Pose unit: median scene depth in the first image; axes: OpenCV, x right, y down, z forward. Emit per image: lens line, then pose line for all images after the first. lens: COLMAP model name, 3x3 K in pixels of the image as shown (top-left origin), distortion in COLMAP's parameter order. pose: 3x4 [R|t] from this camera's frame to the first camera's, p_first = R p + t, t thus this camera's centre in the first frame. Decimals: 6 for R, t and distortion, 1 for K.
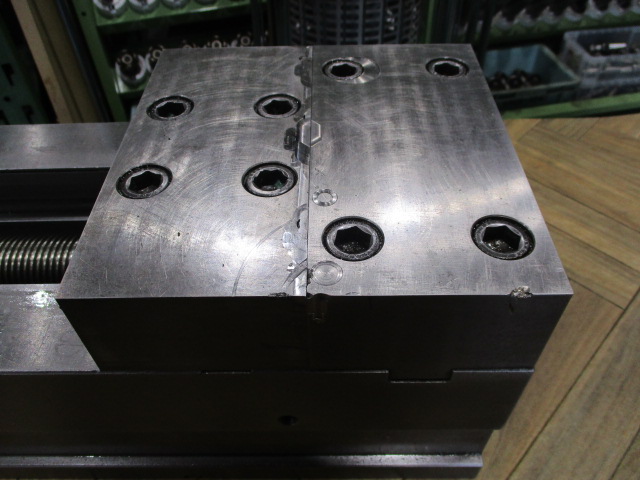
lens RADIAL K [[535.0, 0, 320.3], [0, 535.0, 220.0], [0, 0, 1]] dist [-0.014109, -0.012440]
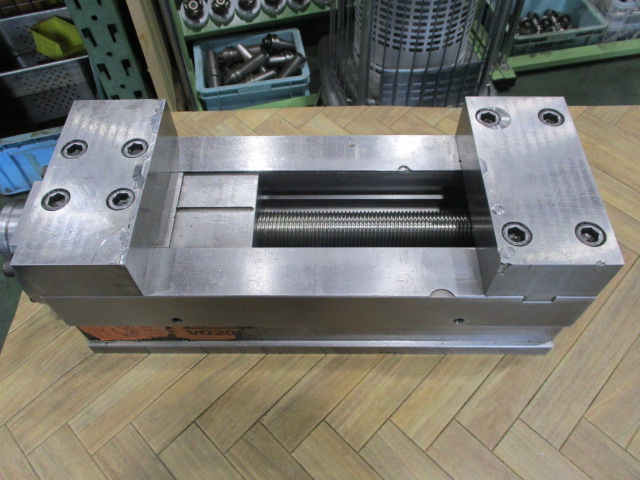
lens RADIAL K [[535.0, 0, 320.3], [0, 535.0, 220.0], [0, 0, 1]] dist [-0.014109, -0.012440]
pose [[0.999958, 0.008051, -0.004289, -0.276600], [-0.007248, 0.986707, 0.162345, -0.139645], [0.005539, -0.162308, 0.986725, -0.404865]]
